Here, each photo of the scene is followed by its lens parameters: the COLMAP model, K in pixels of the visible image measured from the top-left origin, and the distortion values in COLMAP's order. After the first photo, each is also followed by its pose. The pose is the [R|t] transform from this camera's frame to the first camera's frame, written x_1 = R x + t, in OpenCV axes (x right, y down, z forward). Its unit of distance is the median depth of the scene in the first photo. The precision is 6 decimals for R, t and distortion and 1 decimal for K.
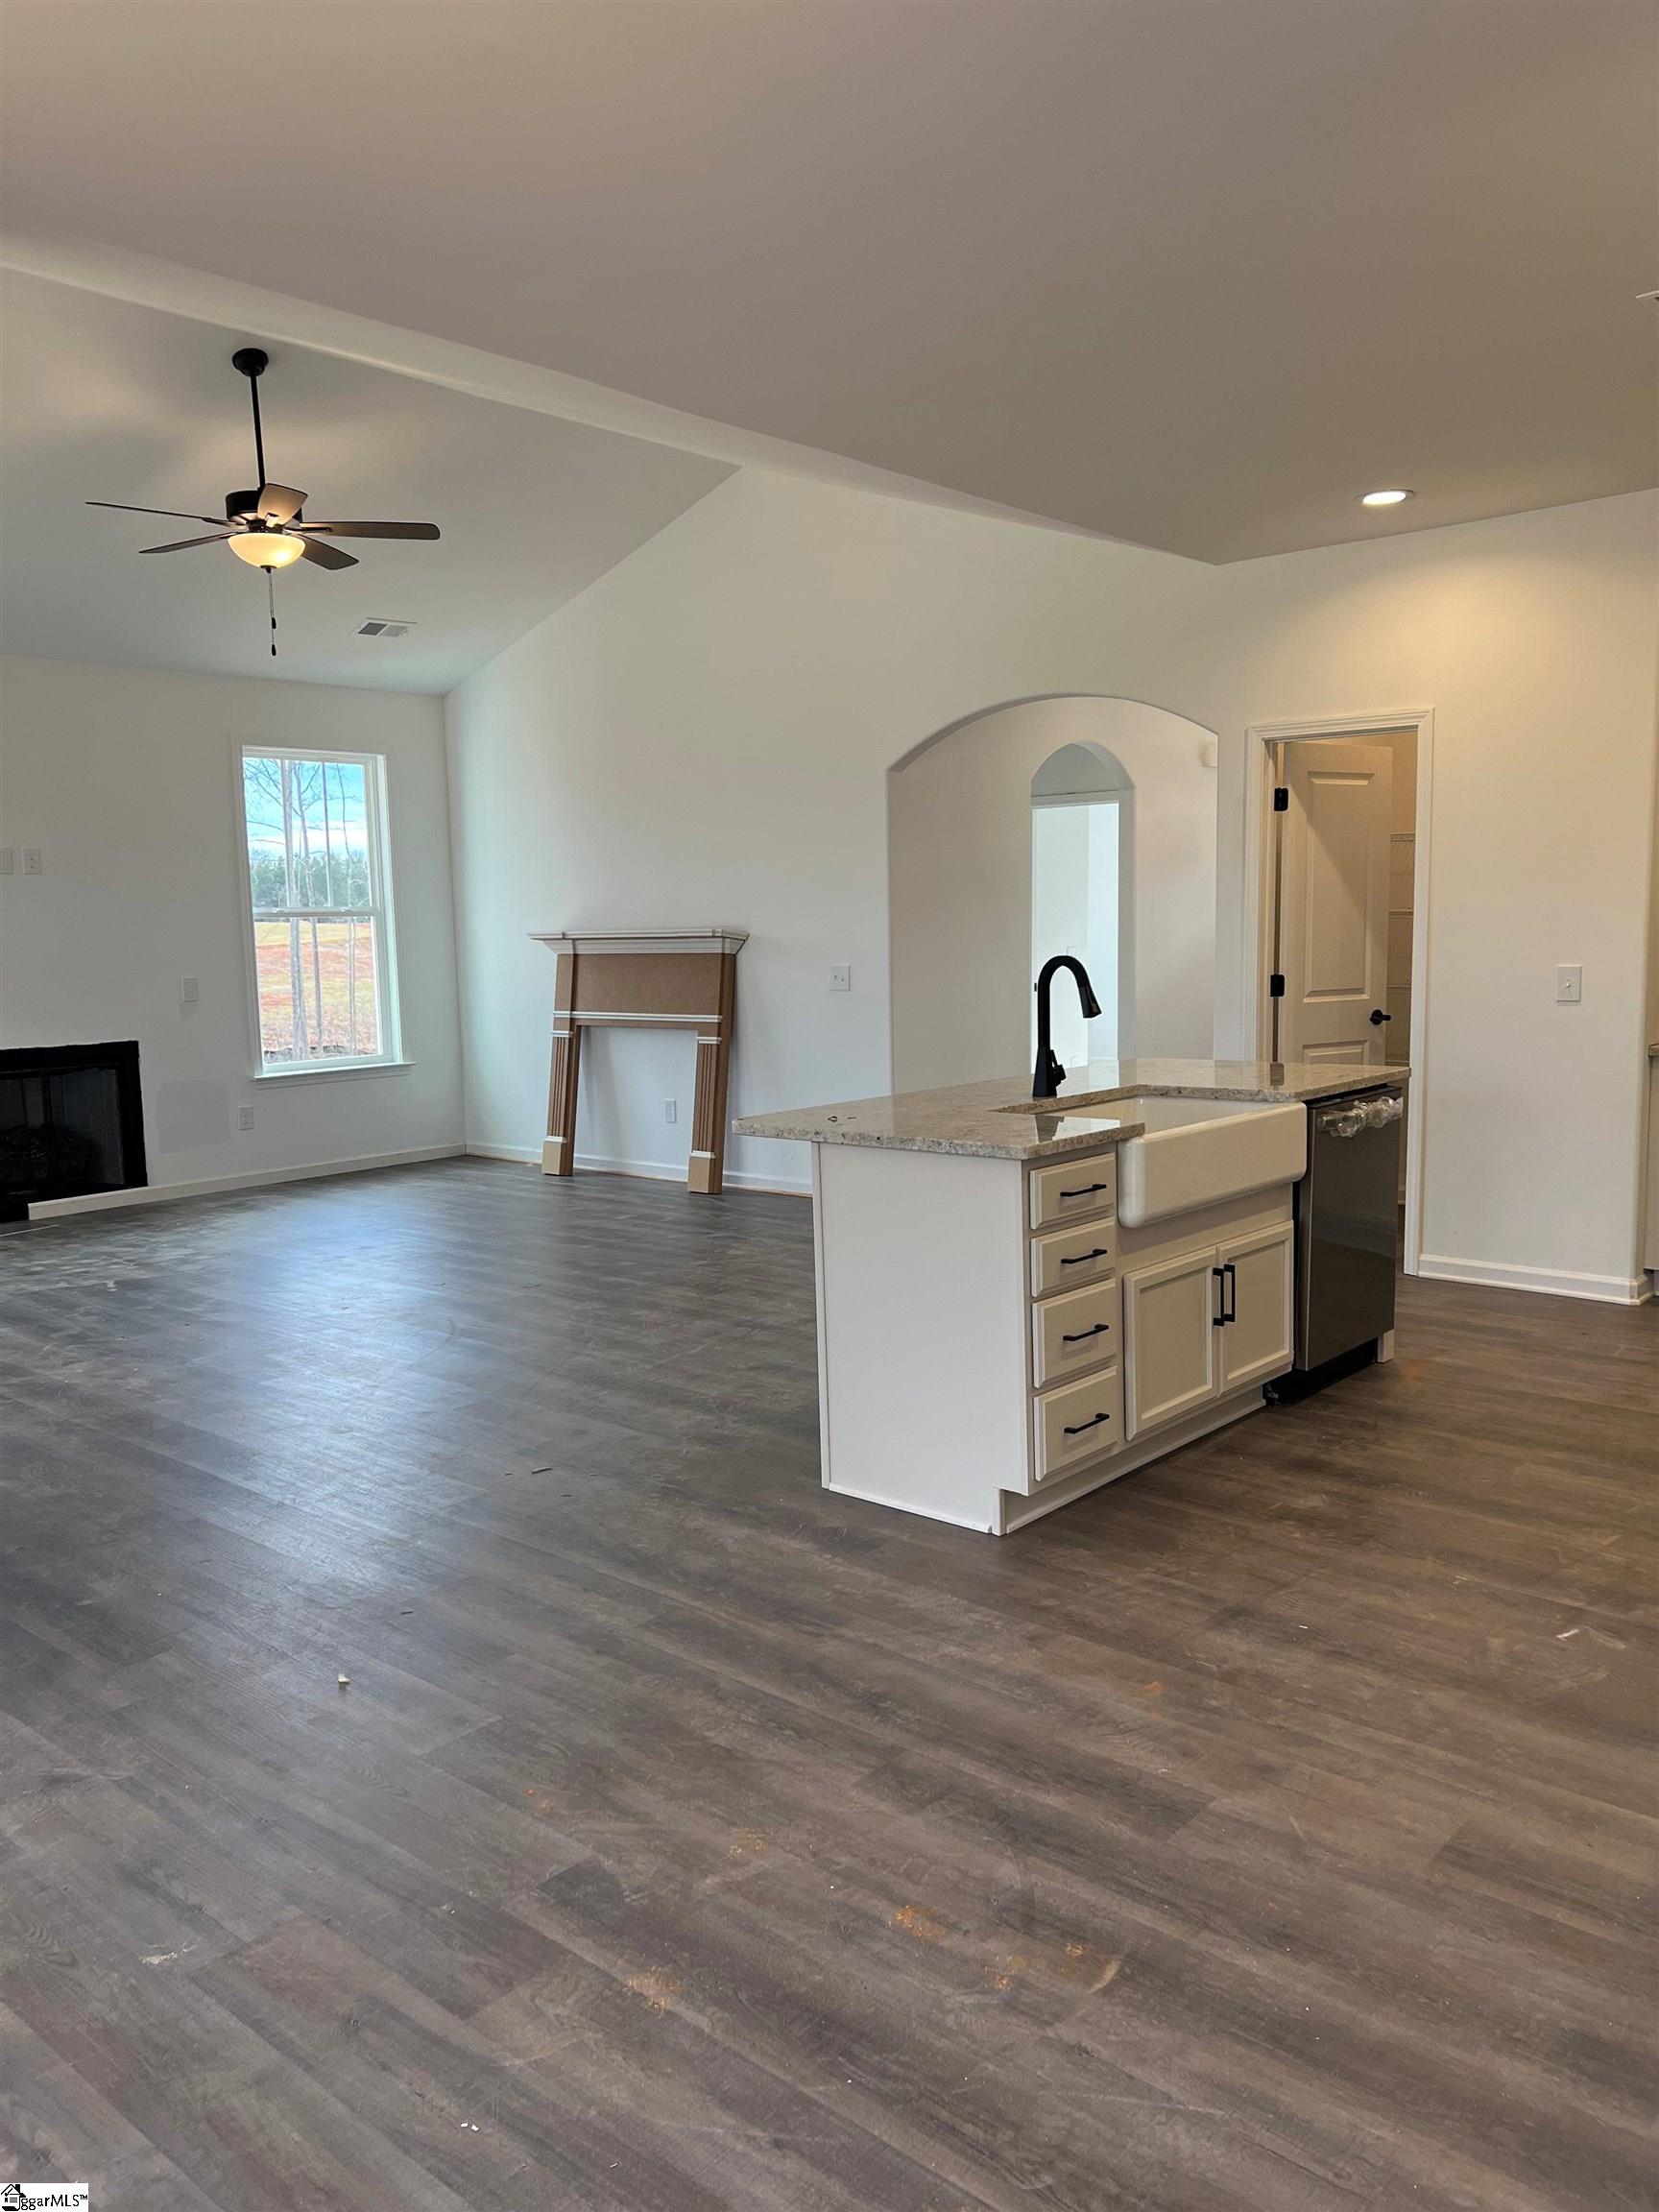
lens RADIAL K [[1664.0, 0, 829.5], [0, 1664.0, 1099.9], [0, 0, 1]] dist [0.035874, -0.033034]
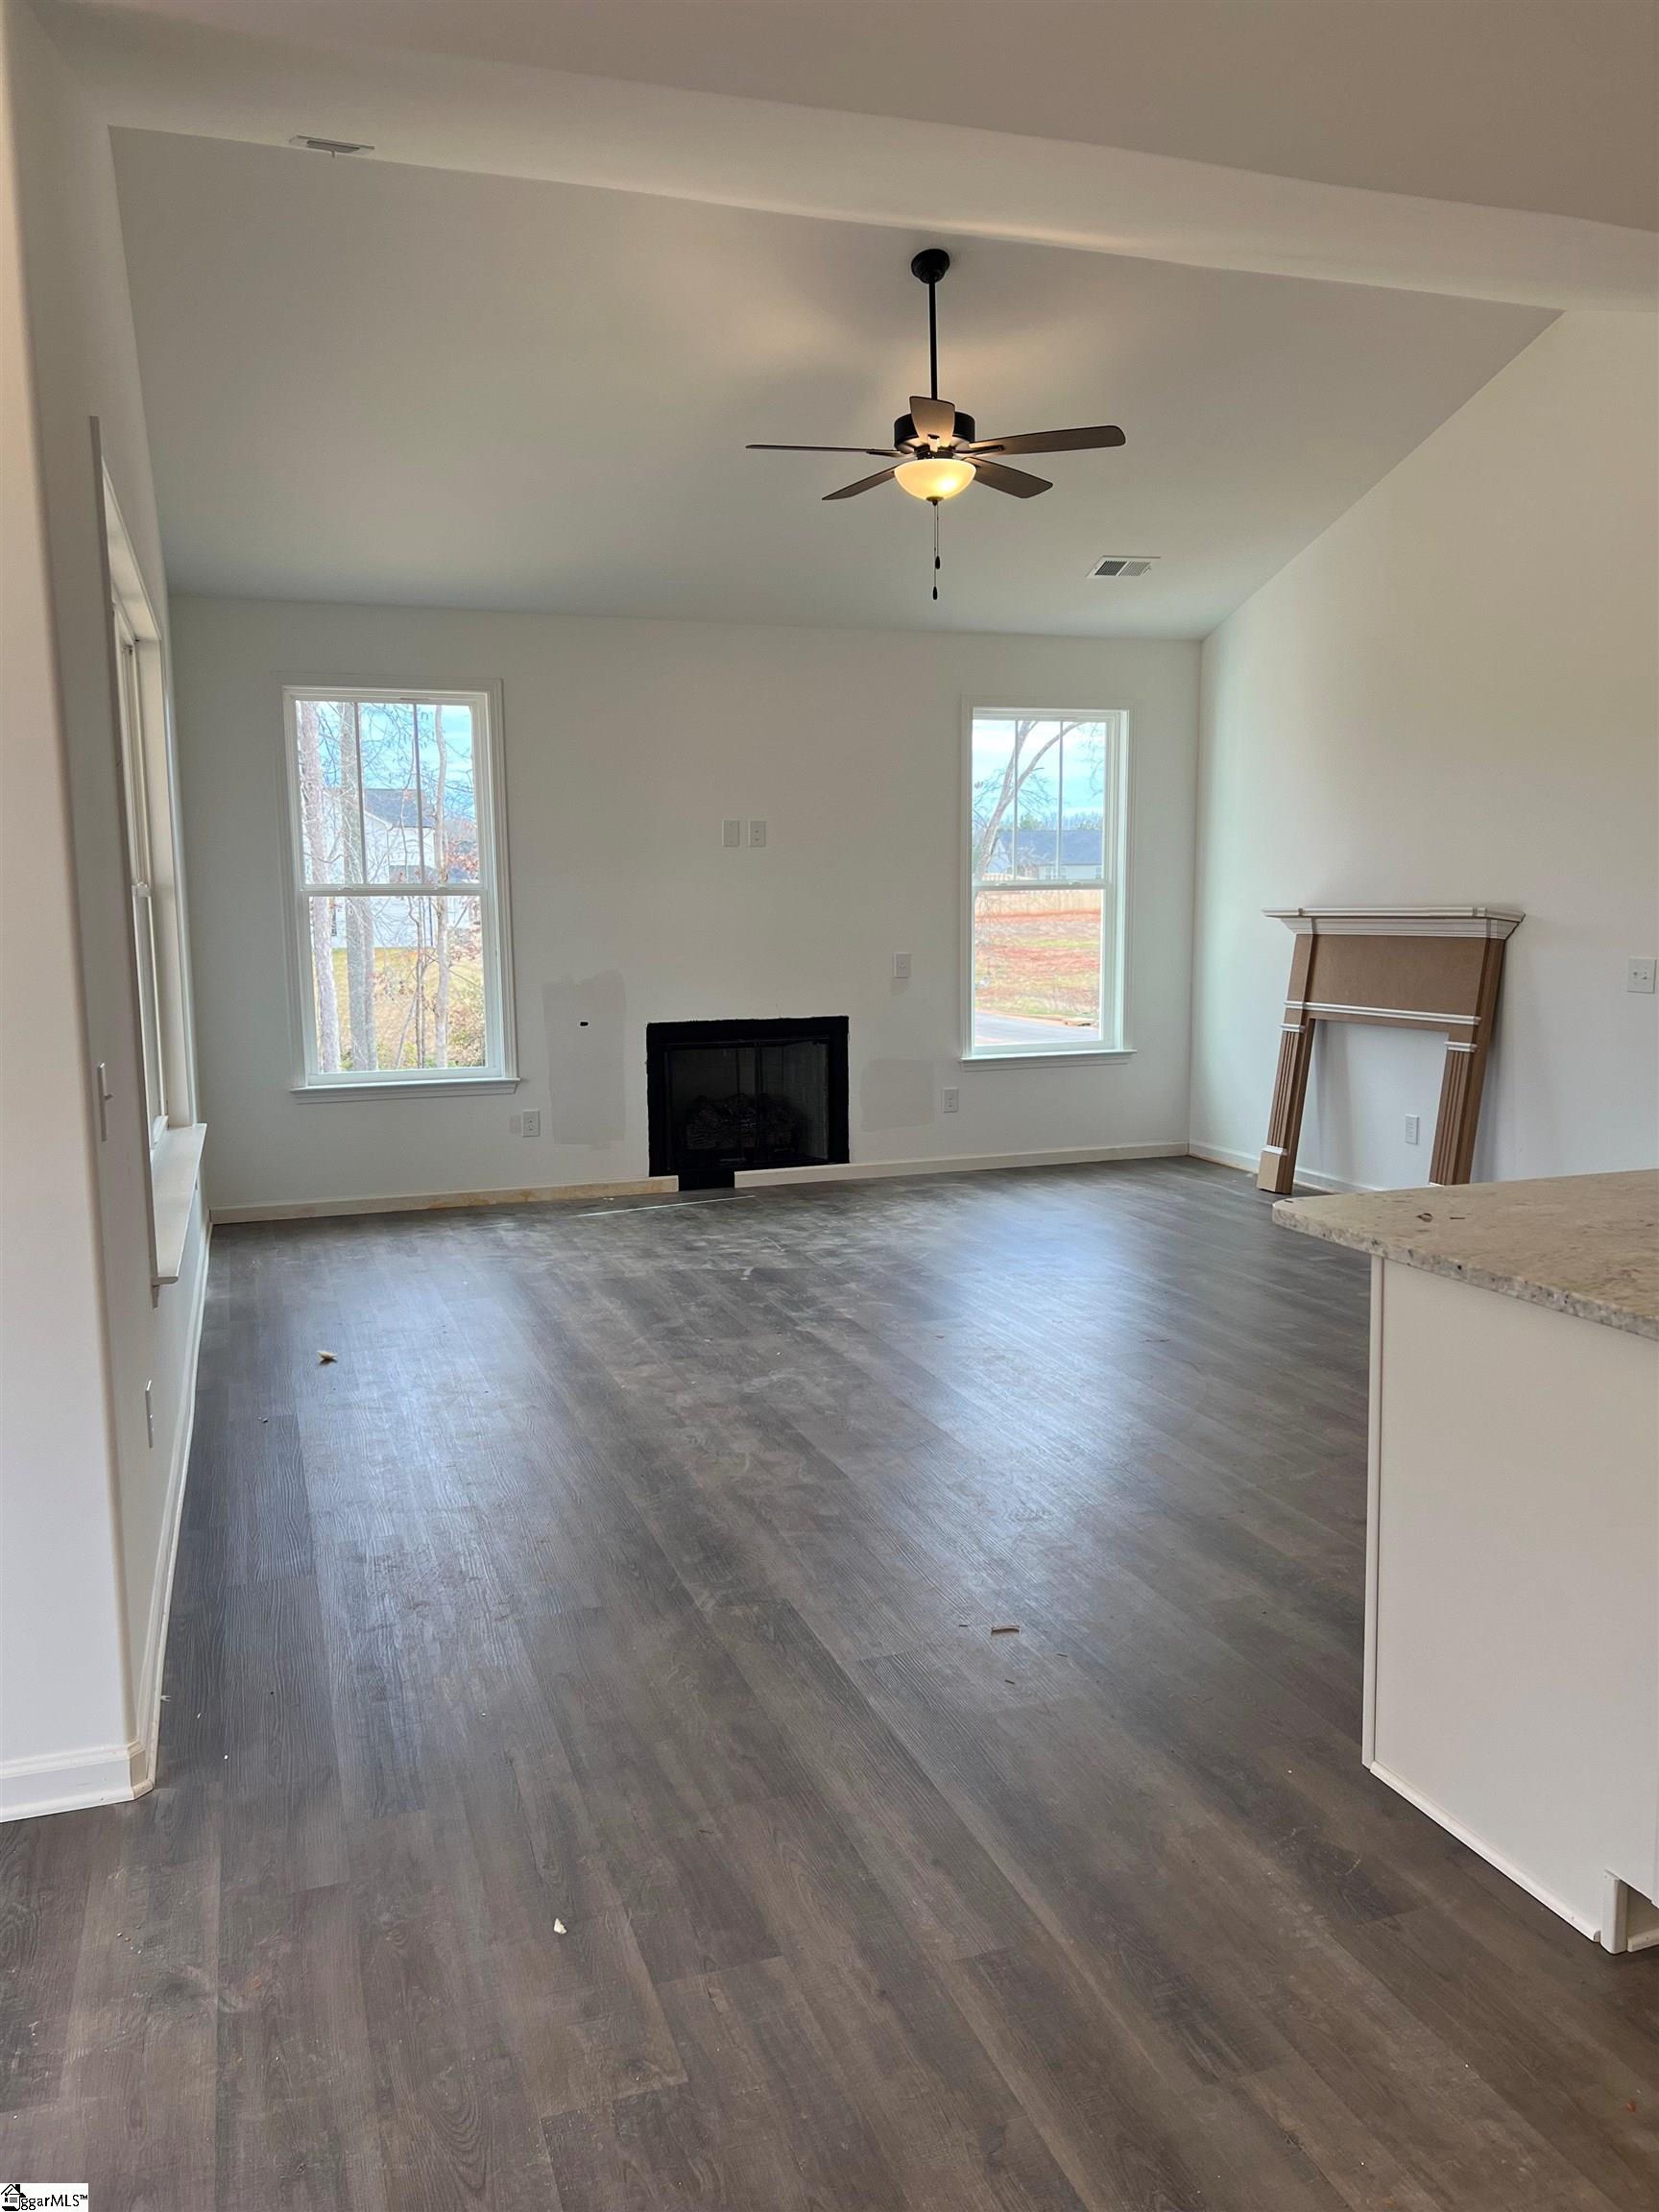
lens RADIAL K [[1664.0, 0, 823.6], [0, 1664.0, 1115.6], [0, 0, 1]] dist [0.035874, -0.033034]
pose [[0.871421, 0.075146, -0.484745, 0.052740], [-0.060738, 0.997121, 0.045387, -0.020487], [0.486761, -0.010109, 0.873477, 0.143177]]
